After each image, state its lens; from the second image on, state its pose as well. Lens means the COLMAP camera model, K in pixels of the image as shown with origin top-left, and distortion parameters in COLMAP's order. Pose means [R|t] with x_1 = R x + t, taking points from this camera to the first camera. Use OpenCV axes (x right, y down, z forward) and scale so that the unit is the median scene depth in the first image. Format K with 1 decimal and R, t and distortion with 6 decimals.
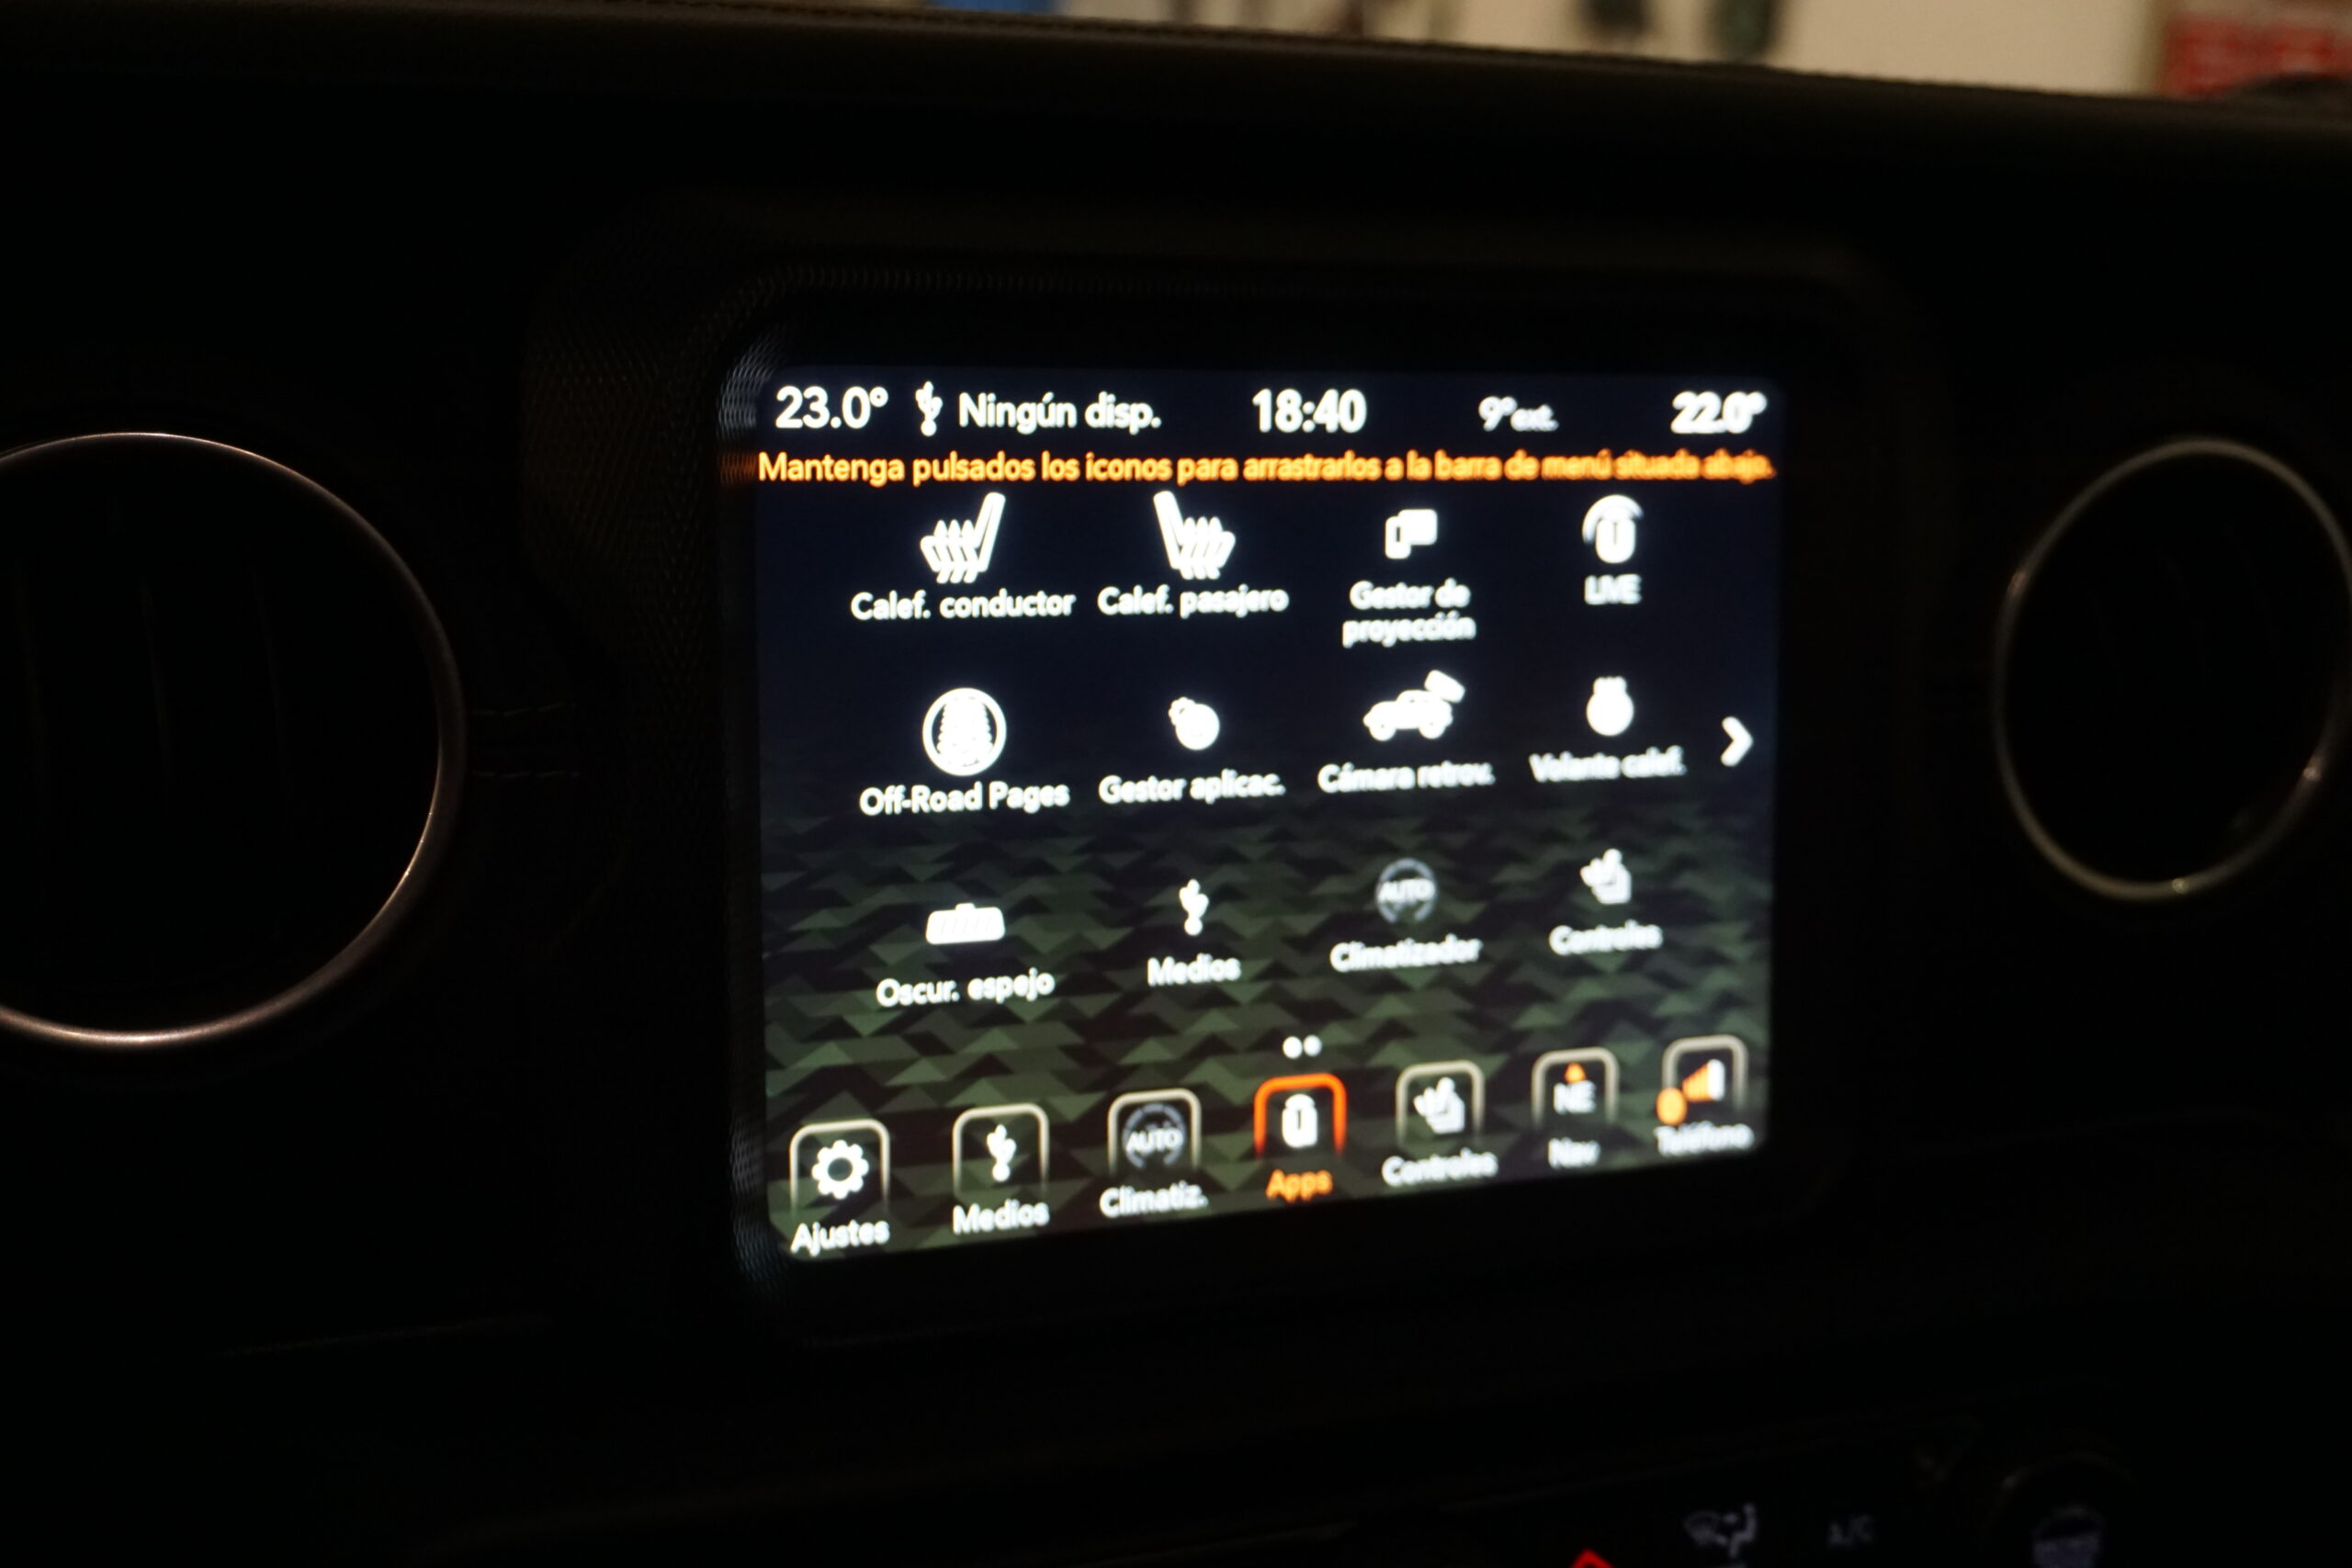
lens RADIAL K [[2857.3, 0, 1176.7], [0, 2857.3, 774.4], [0, 0, 1]] dist [0.023883, 0.000000]
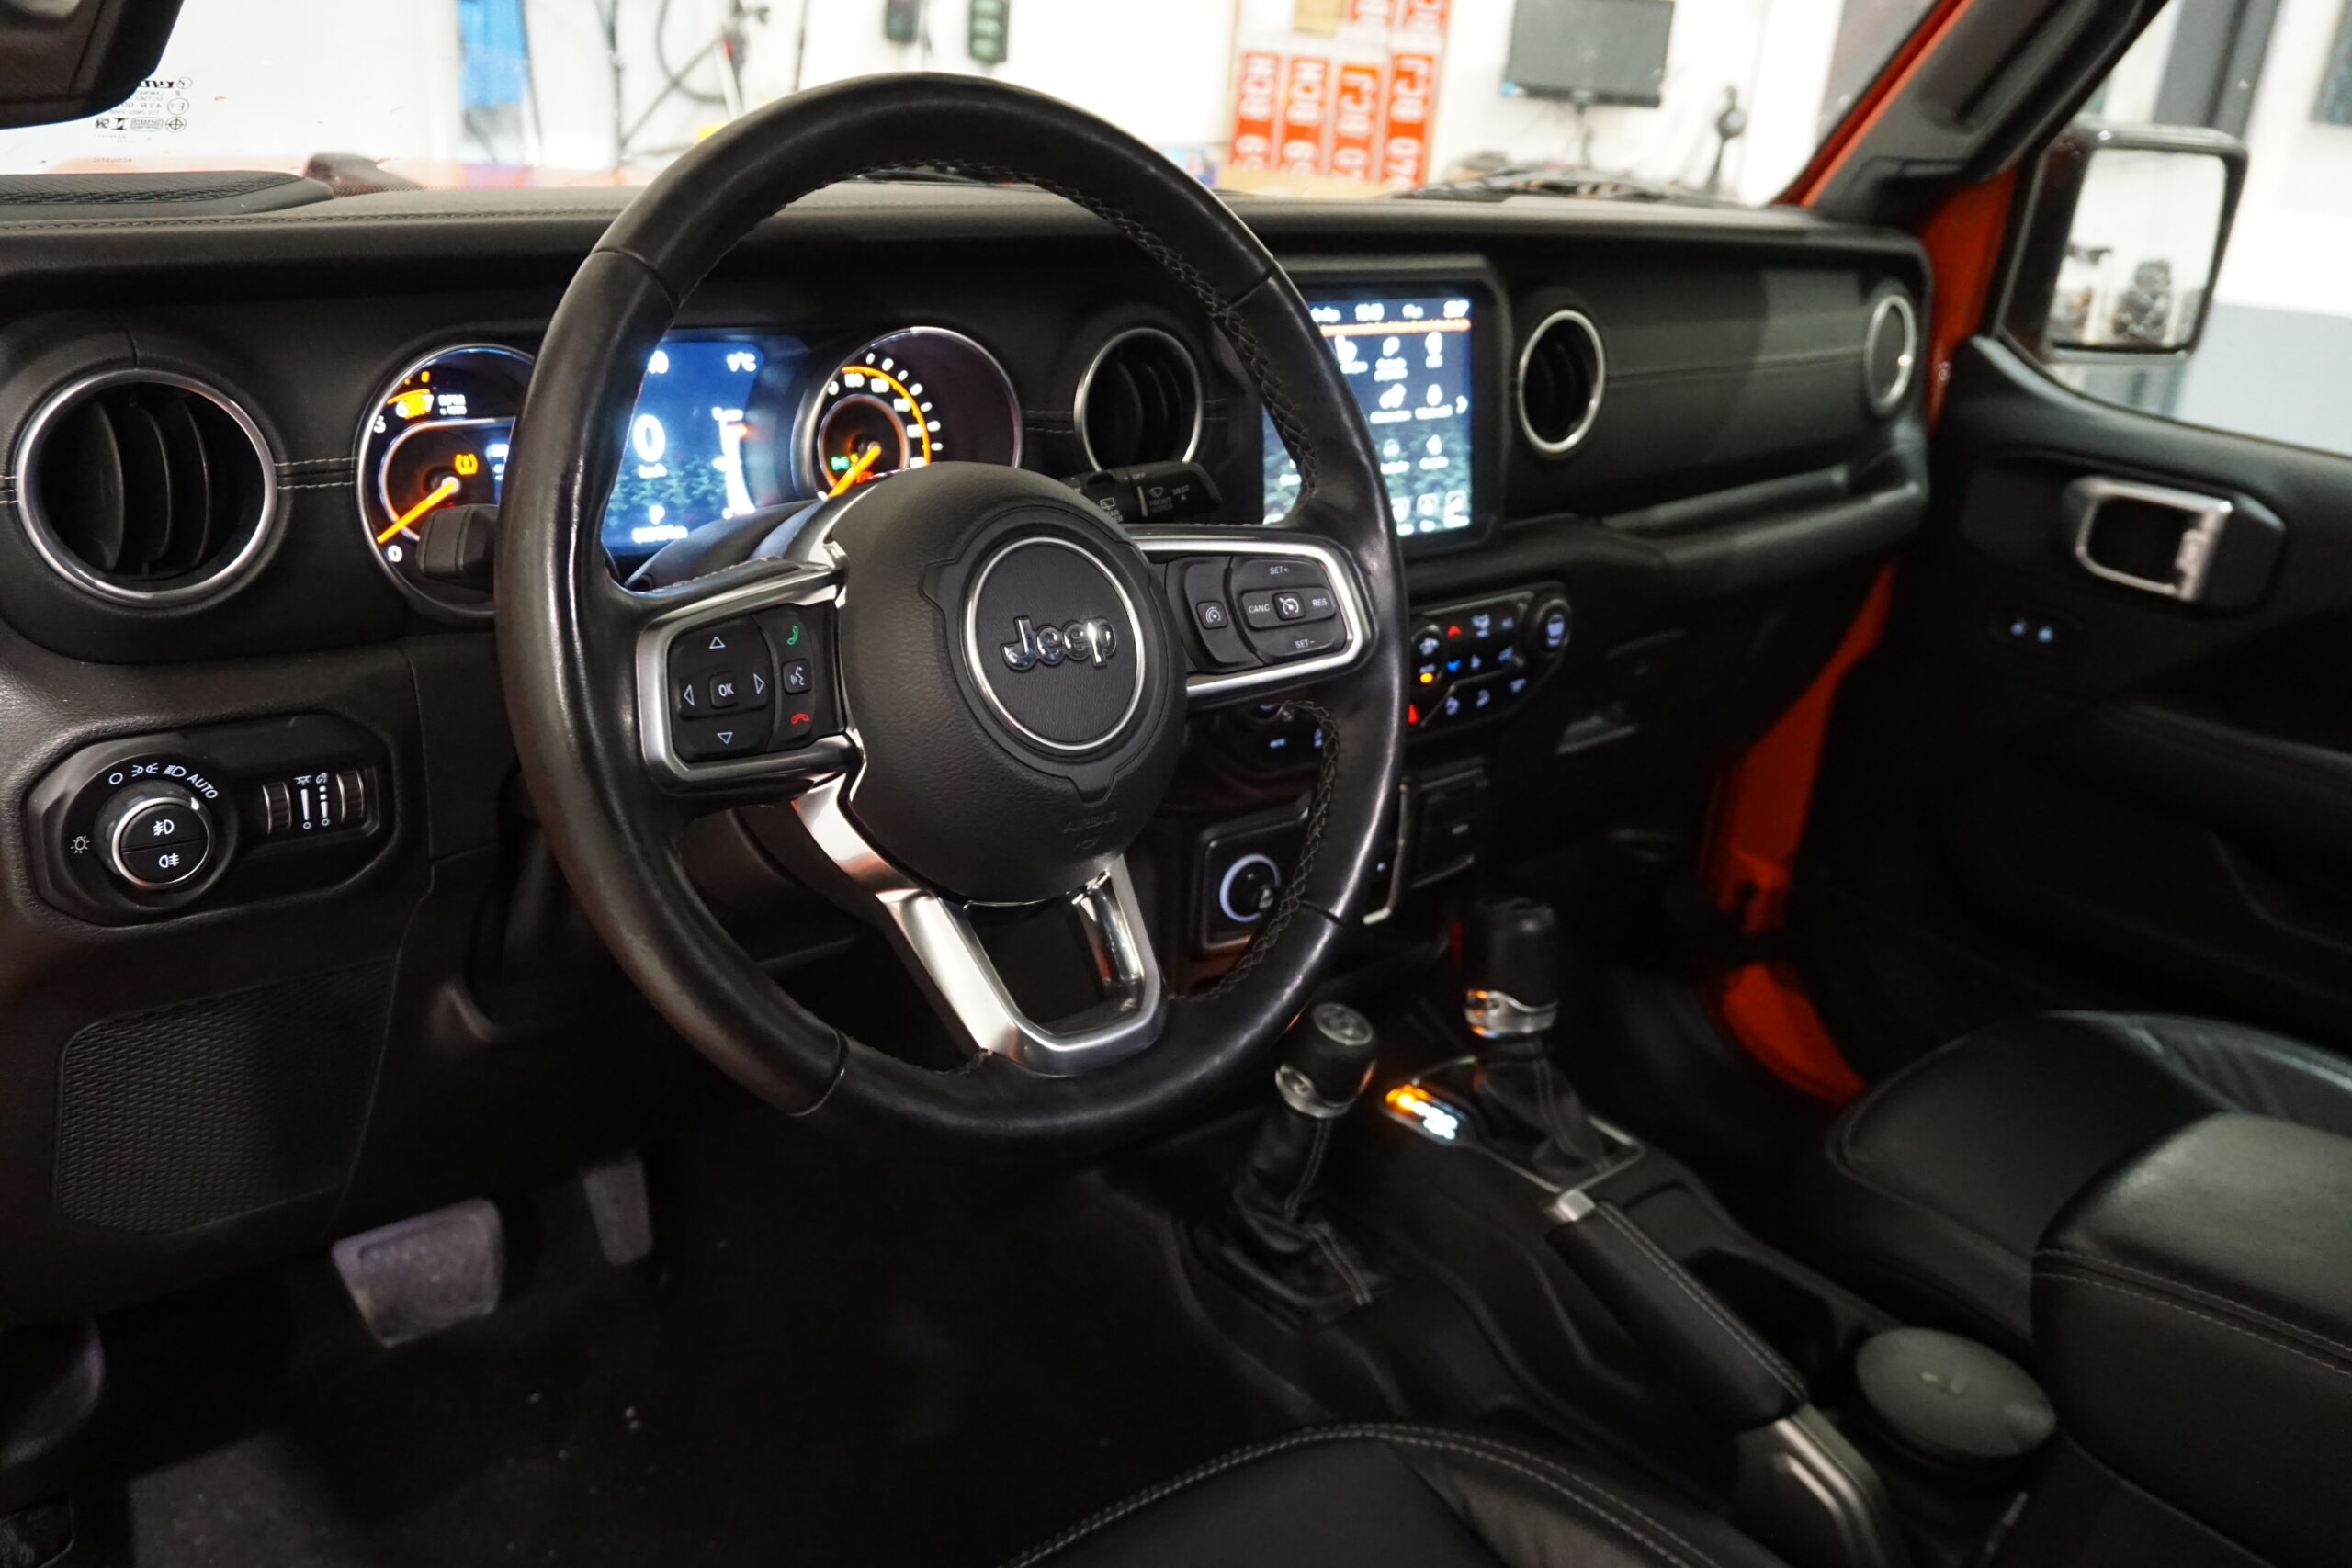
lens RADIAL K [[2023.0, 0, 1153.3], [0, 2023.0, 801.9], [0, 0, 1]] dist [-0.003780, 0.009570]
pose [[0.944400, -0.110198, 0.309781, -1.029569], [0.072020, 0.988614, 0.132119, 0.120898], [-0.320814, -0.102463, 0.941584, -1.319497]]
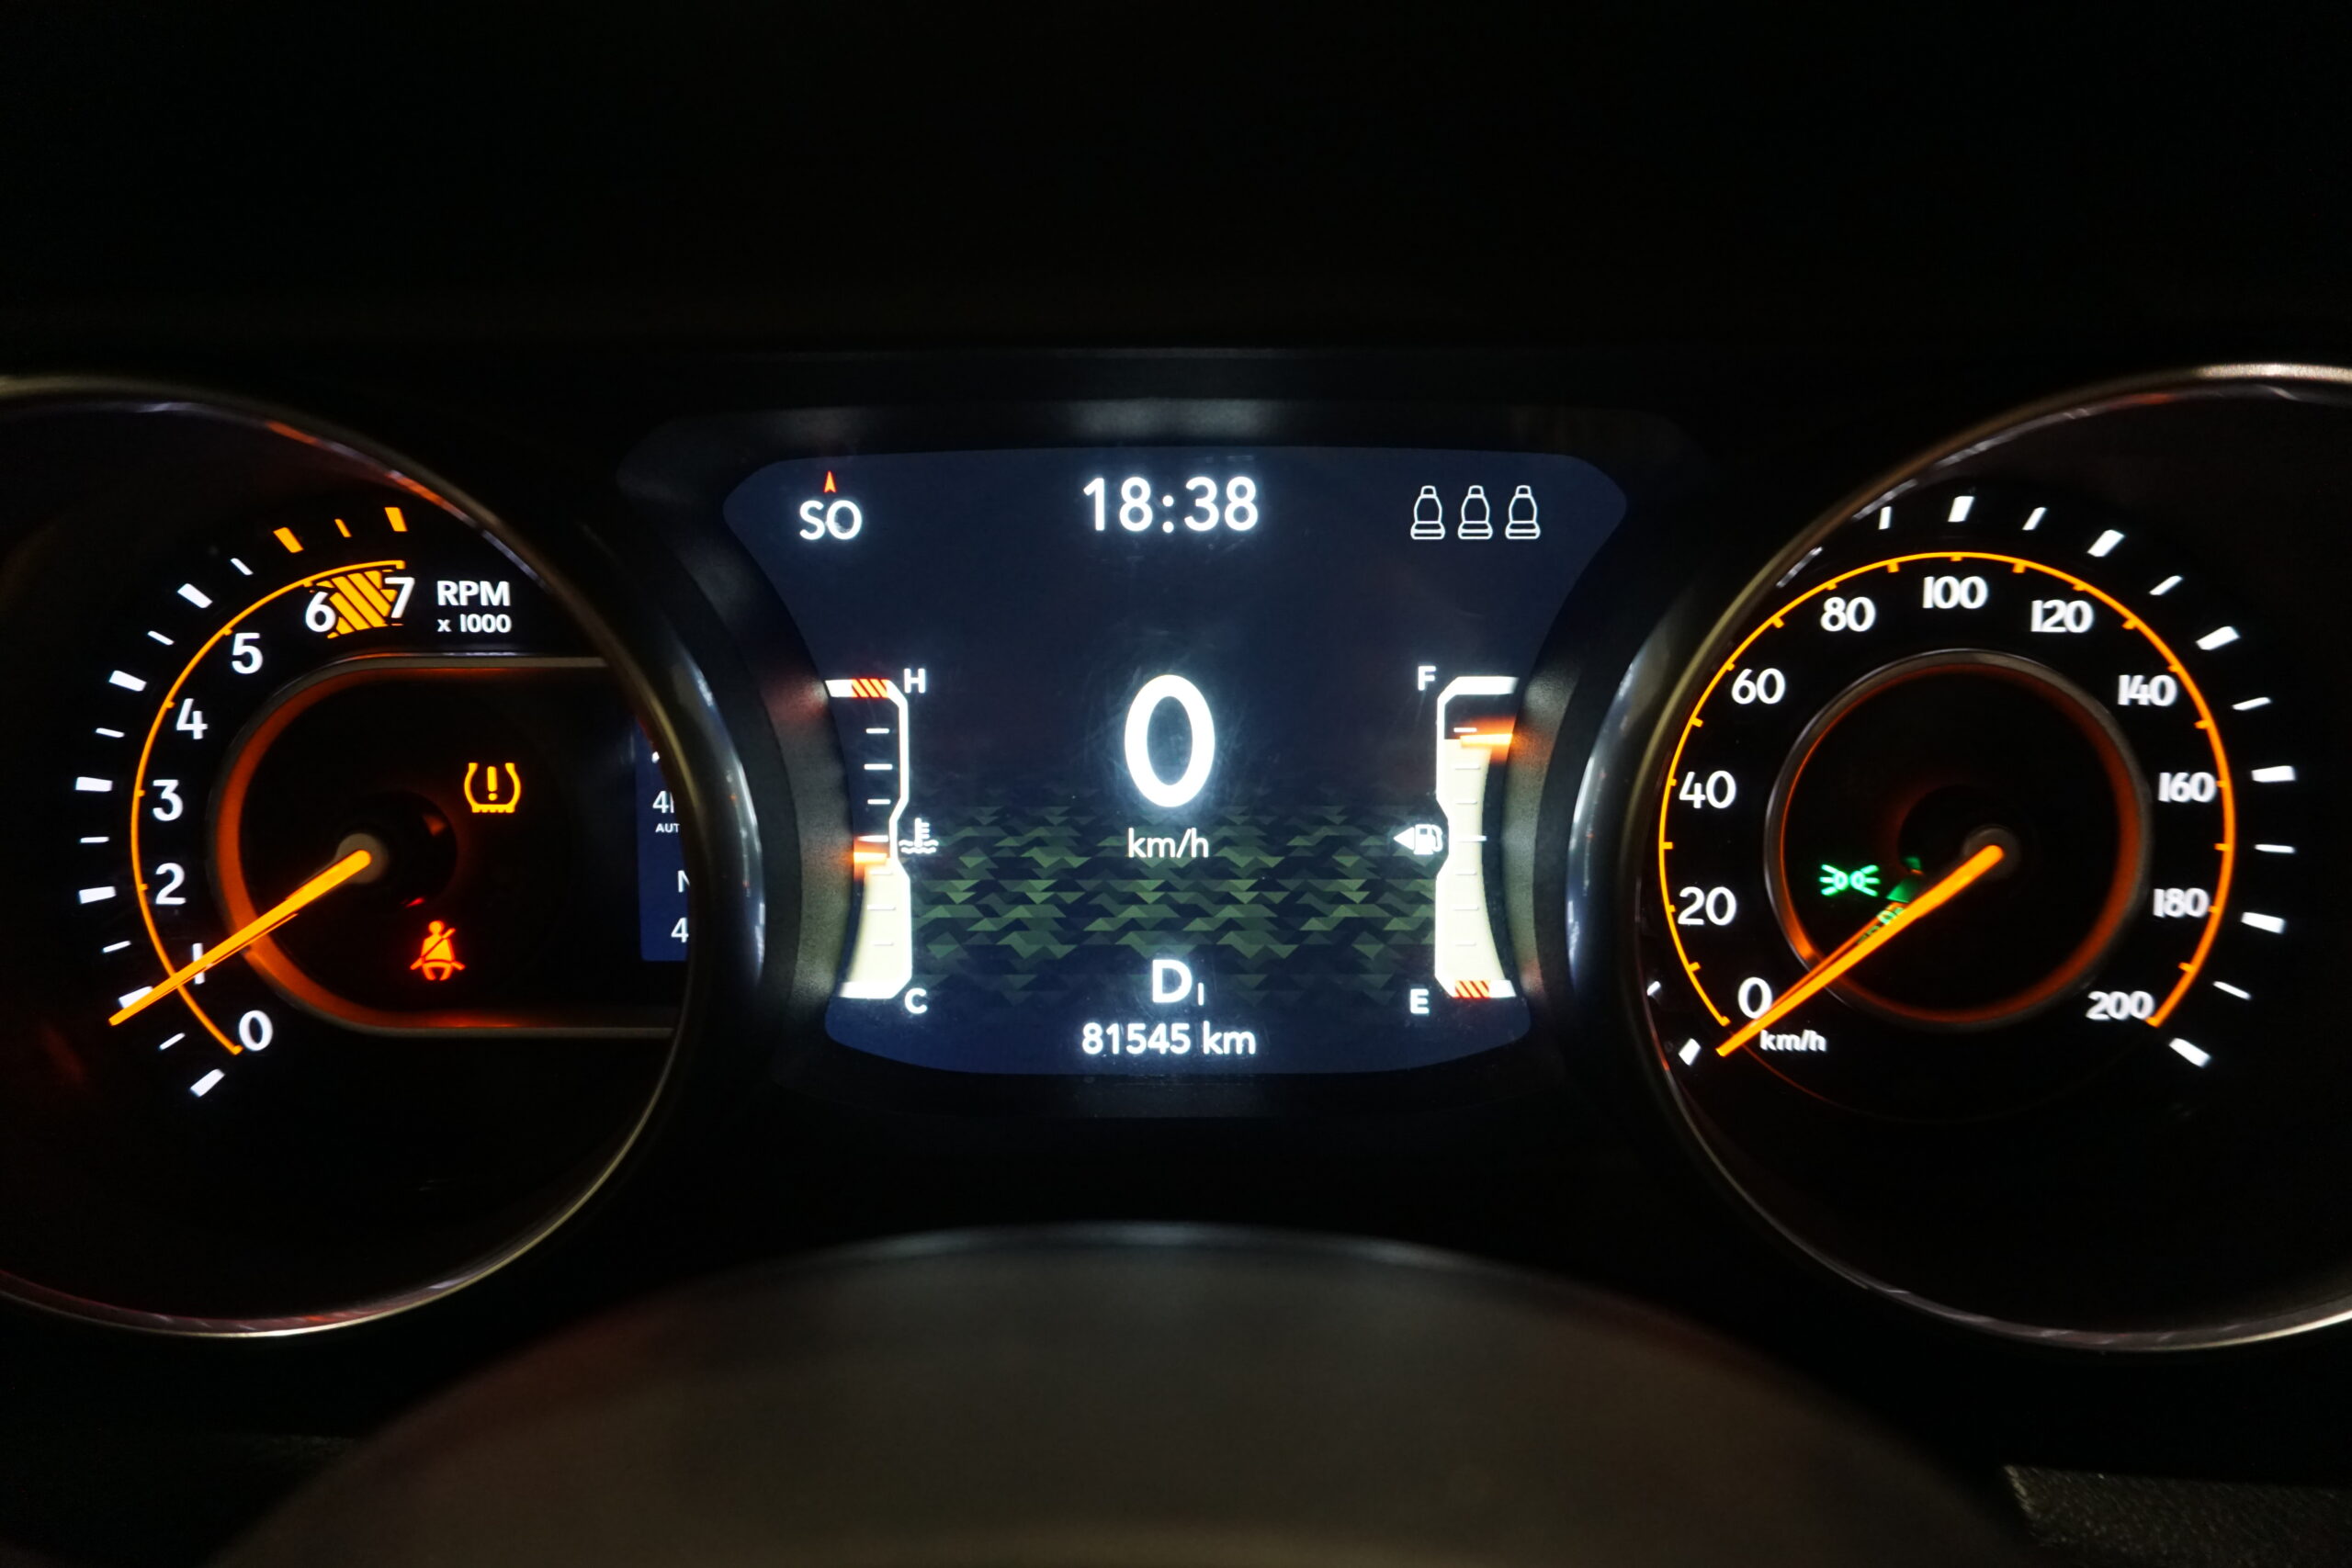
lens RADIAL K [[1572.1, 0, 1248.8], [0, 1572.1, 776.3], [0, 0, 1]] dist [-0.019369, 0.017398]
pose [[0.919712, 0.044994, -0.390006, -0.615614], [-0.036113, 0.998895, 0.030080, -0.016007], [0.390929, -0.013581, 0.920321, 0.373543]]
